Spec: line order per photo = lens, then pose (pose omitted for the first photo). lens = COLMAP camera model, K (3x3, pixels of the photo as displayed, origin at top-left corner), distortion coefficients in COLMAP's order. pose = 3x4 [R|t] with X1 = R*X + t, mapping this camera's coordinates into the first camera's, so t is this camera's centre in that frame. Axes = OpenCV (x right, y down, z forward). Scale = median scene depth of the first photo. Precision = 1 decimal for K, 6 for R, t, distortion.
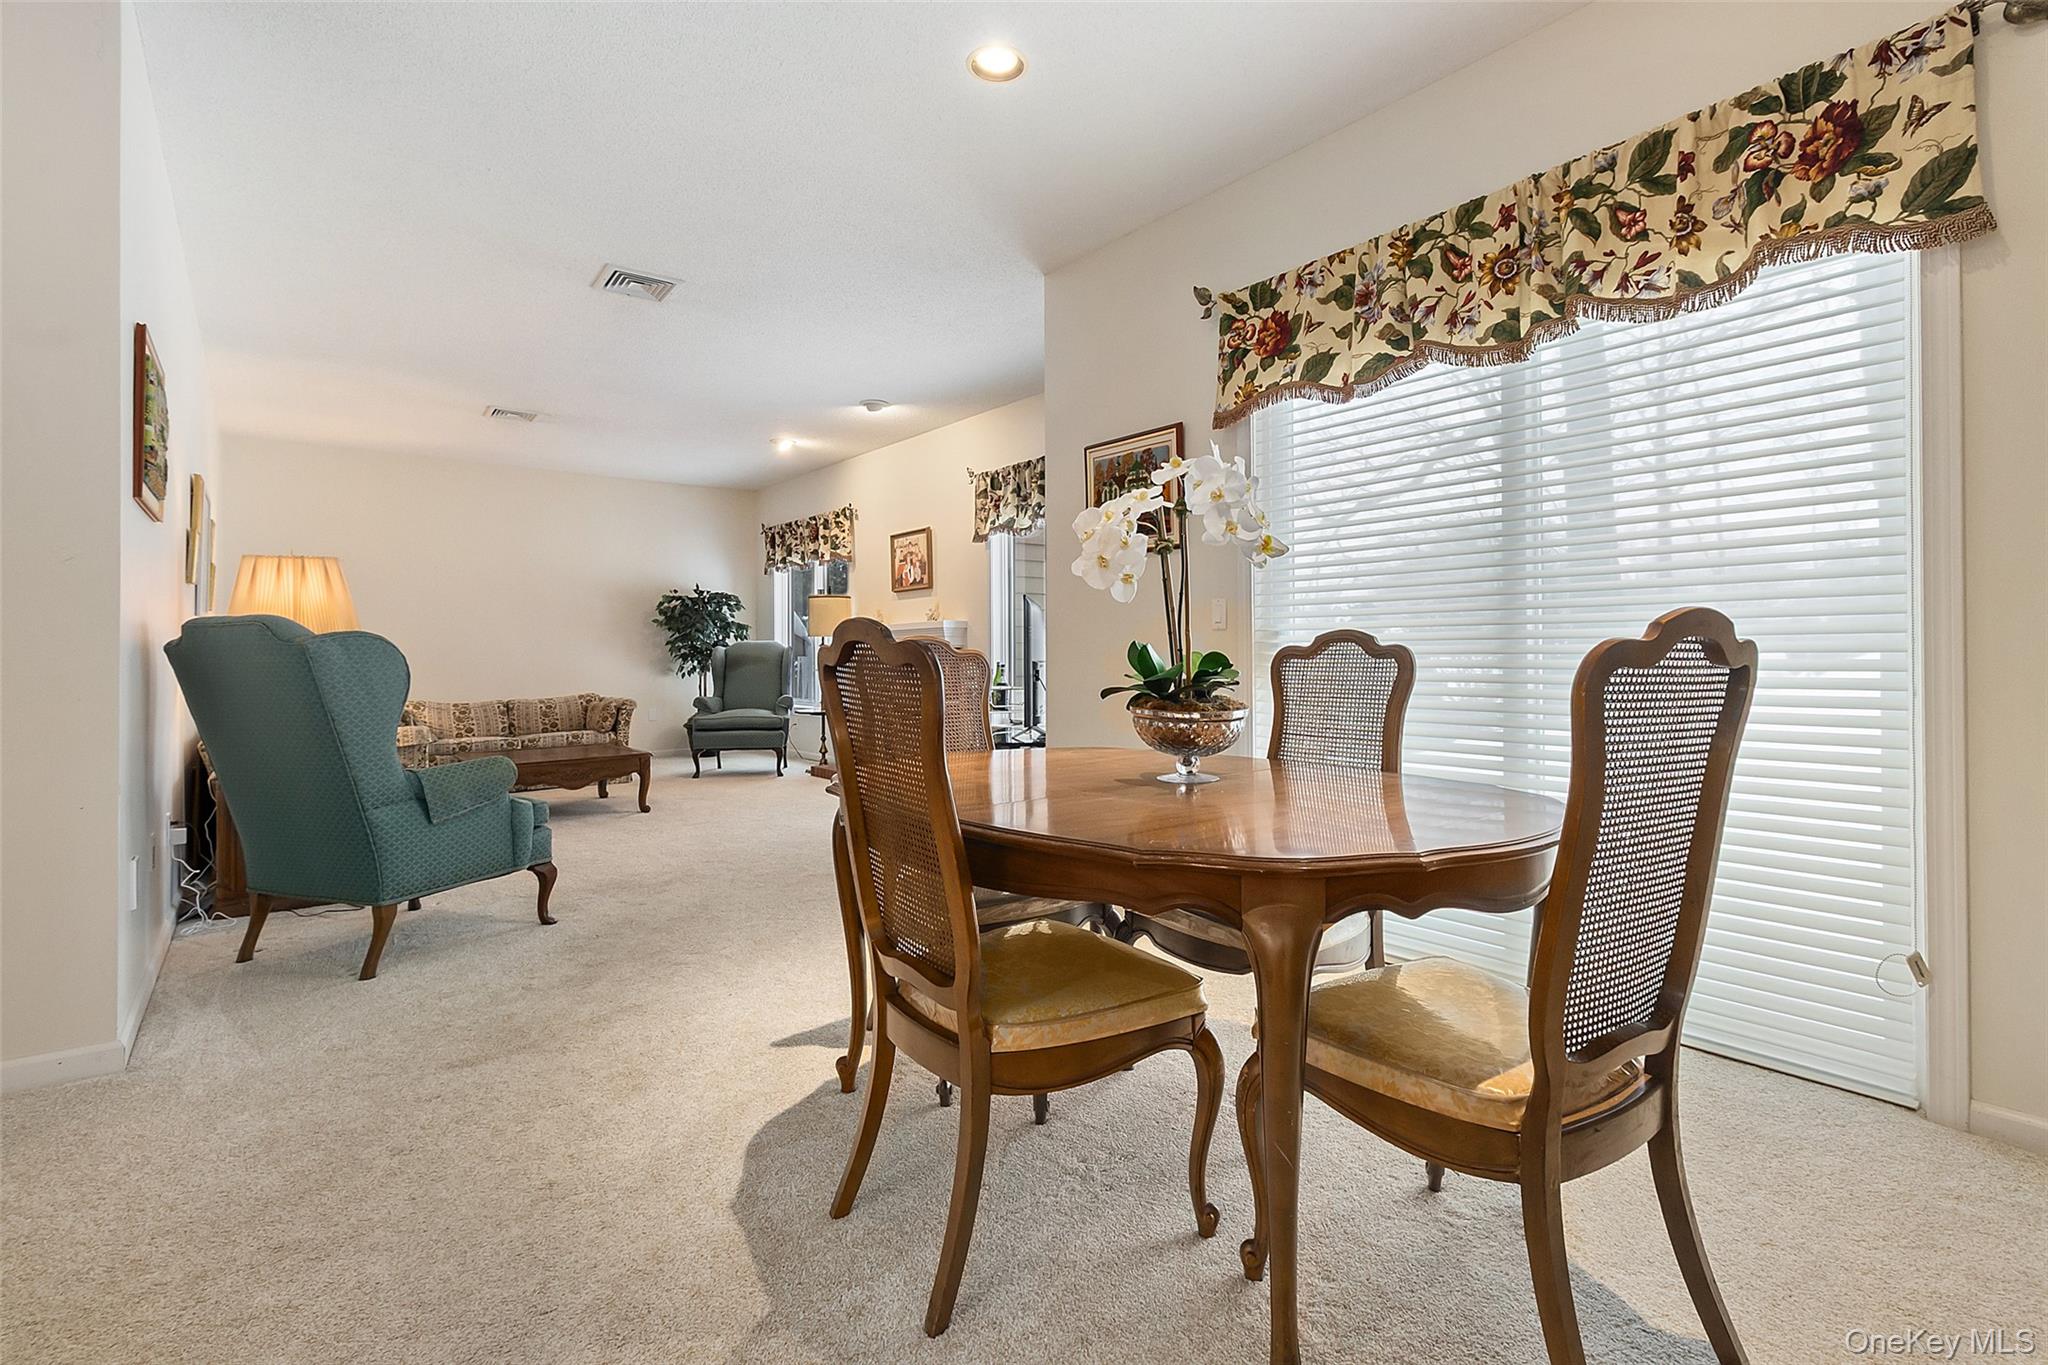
lens RADIAL K [[948.4, 0, 1048.1], [0, 948.4, 646.9], [0, 0, 1]] dist [0.001489, -0.000228]
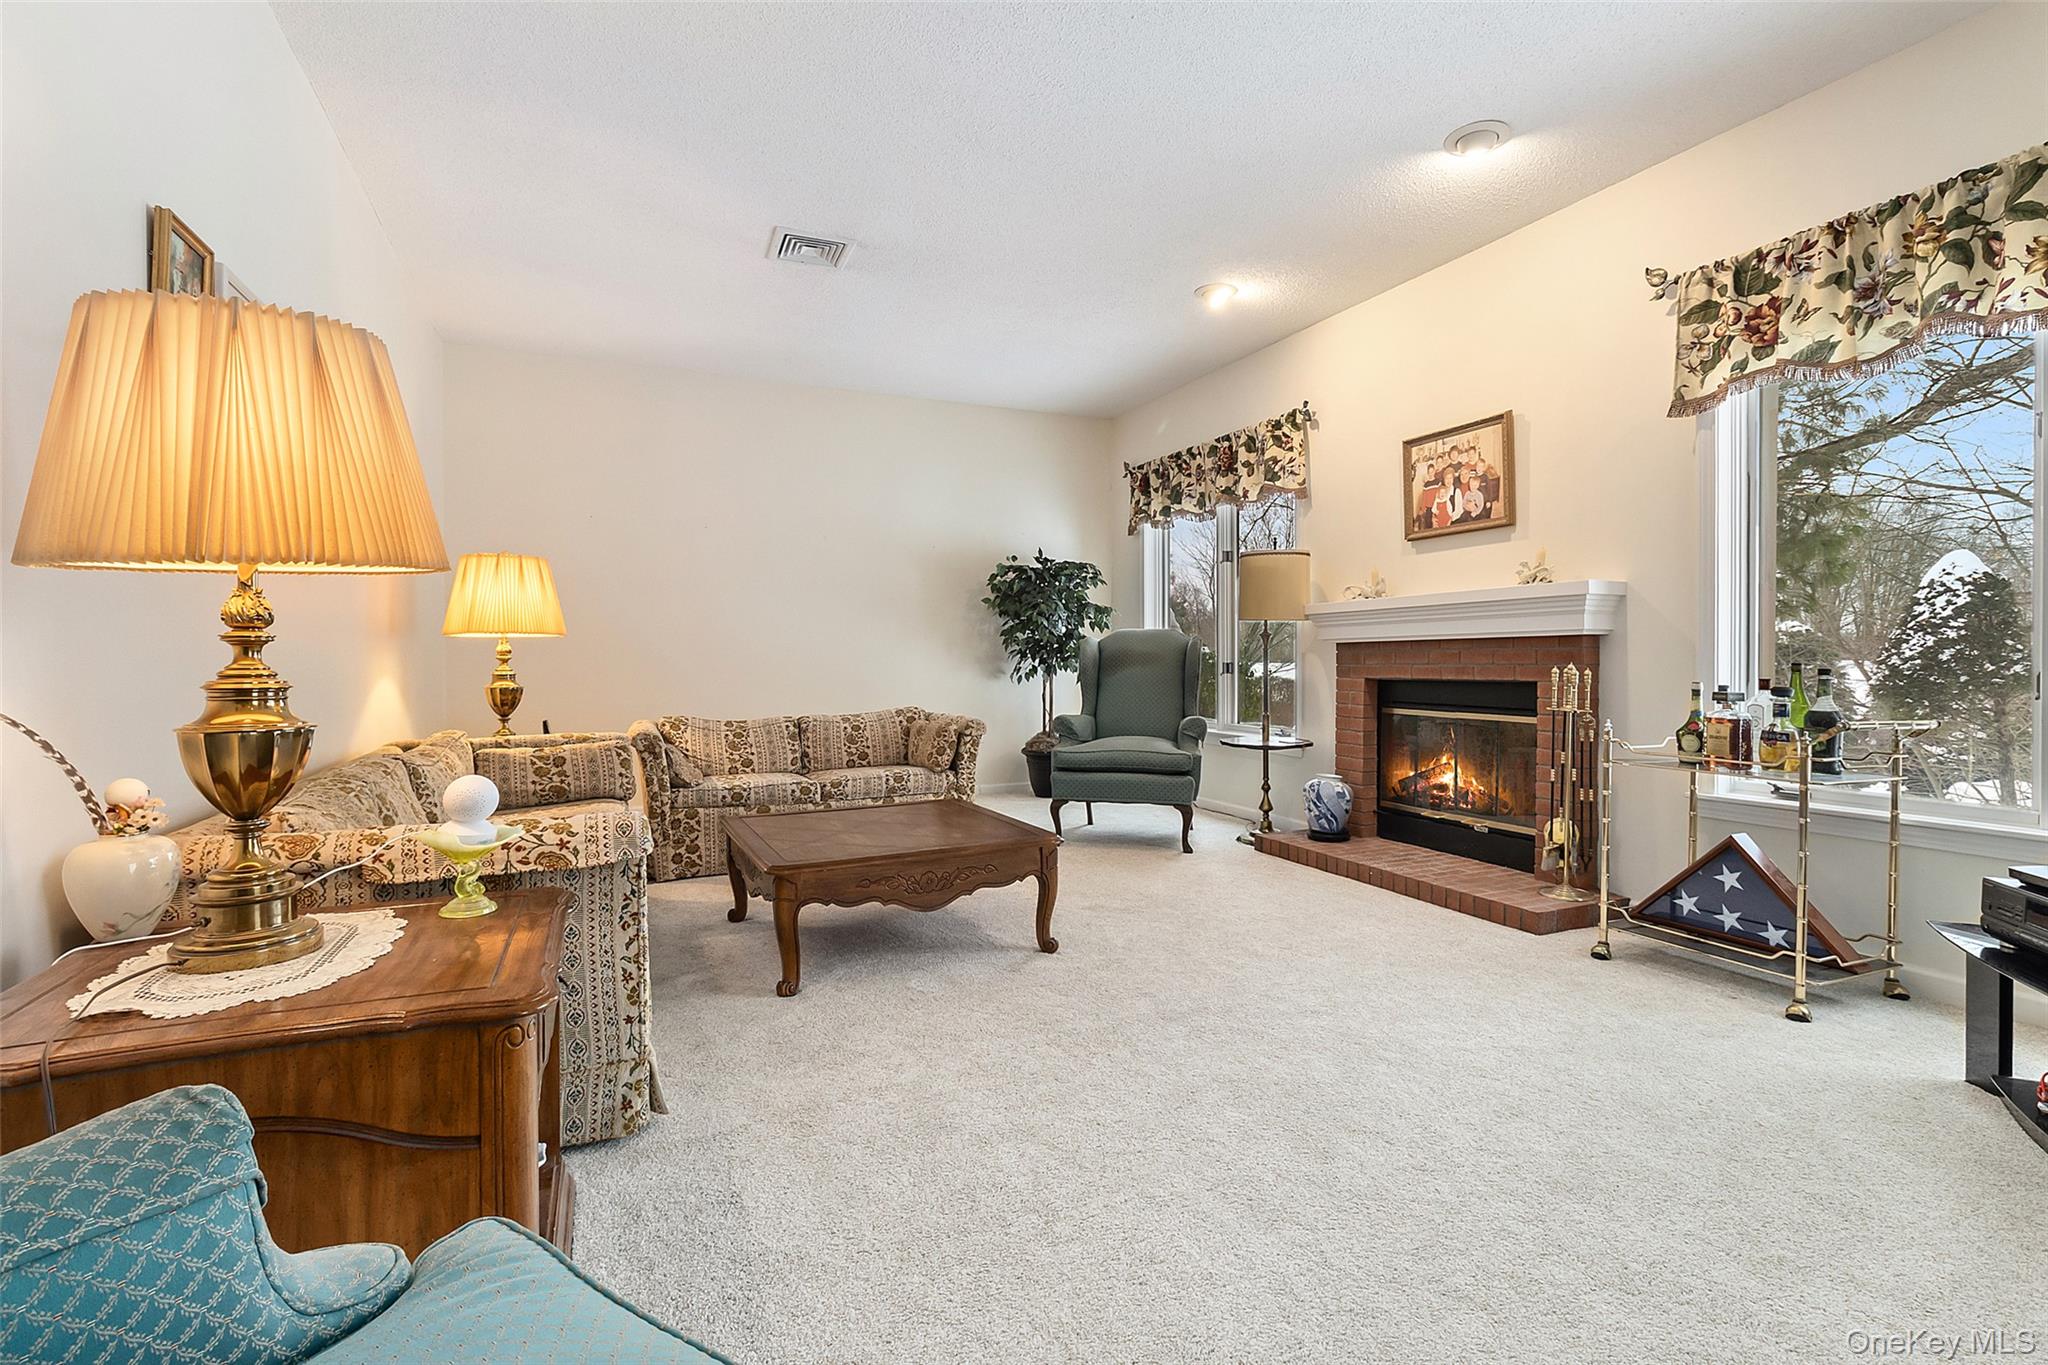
lens RADIAL K [[947.5, 0, 1045.7], [0, 947.5, 659.0], [0, 0, 1]] dist [0.001914, 0.000492]
pose [[0.968762, 0.005983, -0.247921, -0.223666], [-0.002985, 0.999918, 0.012465, 0.007100], [0.247975, -0.011336, 0.968700, 0.376735]]
